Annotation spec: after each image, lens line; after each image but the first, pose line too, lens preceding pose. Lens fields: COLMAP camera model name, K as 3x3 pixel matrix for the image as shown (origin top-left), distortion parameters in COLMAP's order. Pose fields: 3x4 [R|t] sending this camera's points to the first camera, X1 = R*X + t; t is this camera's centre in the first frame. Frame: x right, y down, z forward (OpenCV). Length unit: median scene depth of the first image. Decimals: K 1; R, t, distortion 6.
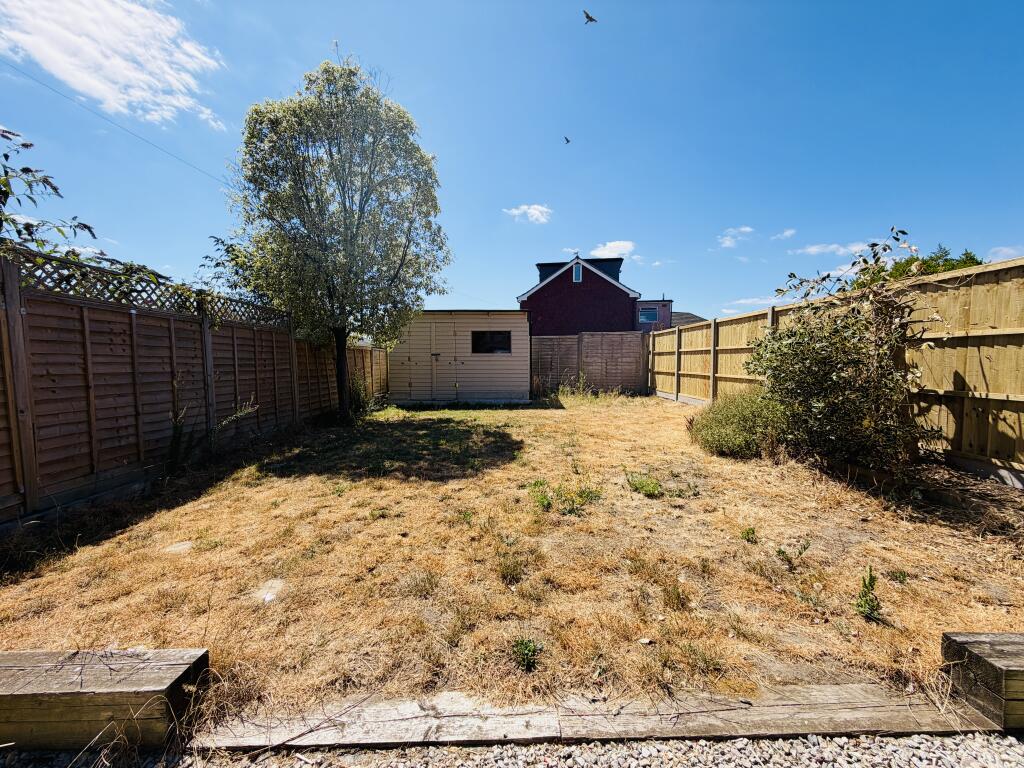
lens RADIAL K [[410.7, 0, 510.3], [0, 410.7, 385.5], [0, 0, 1]] dist [0.001593, -0.000278]
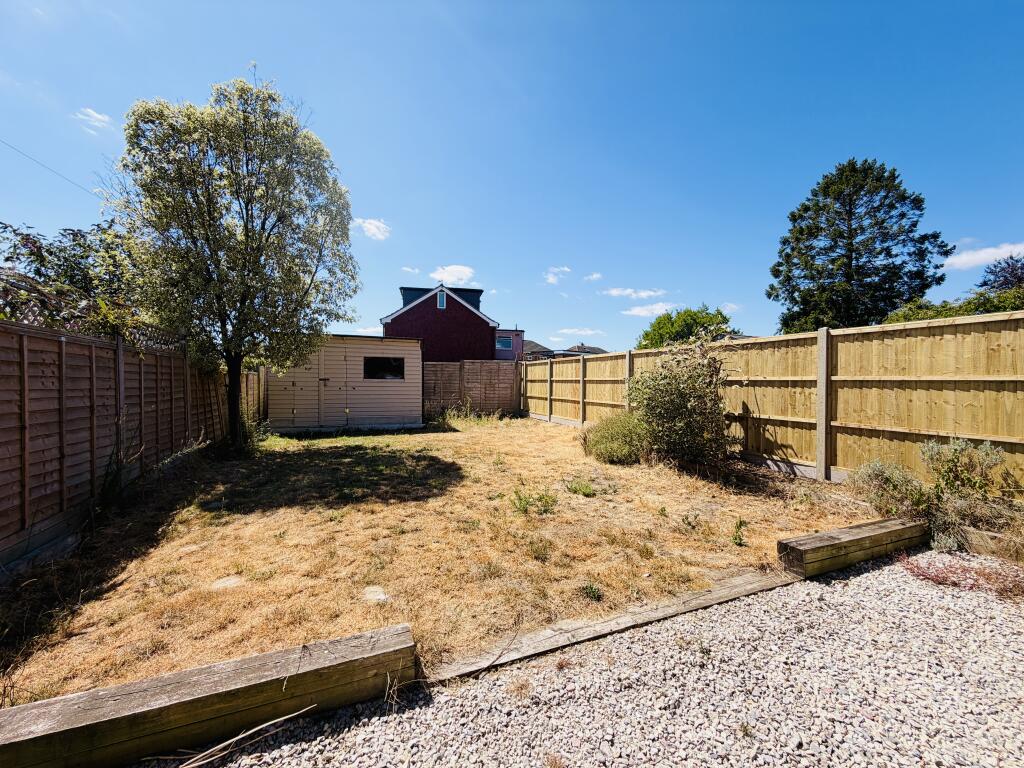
lens RADIAL K [[410.7, 0, 512.6], [0, 410.7, 385.2], [0, 0, 1]] dist [0.001593, -0.000278]
pose [[0.928629, 0.007740, 0.370930, -0.365985], [0.011172, 0.998746, -0.048808, -0.029231], [-0.370842, 0.049469, 0.927377, -0.169467]]
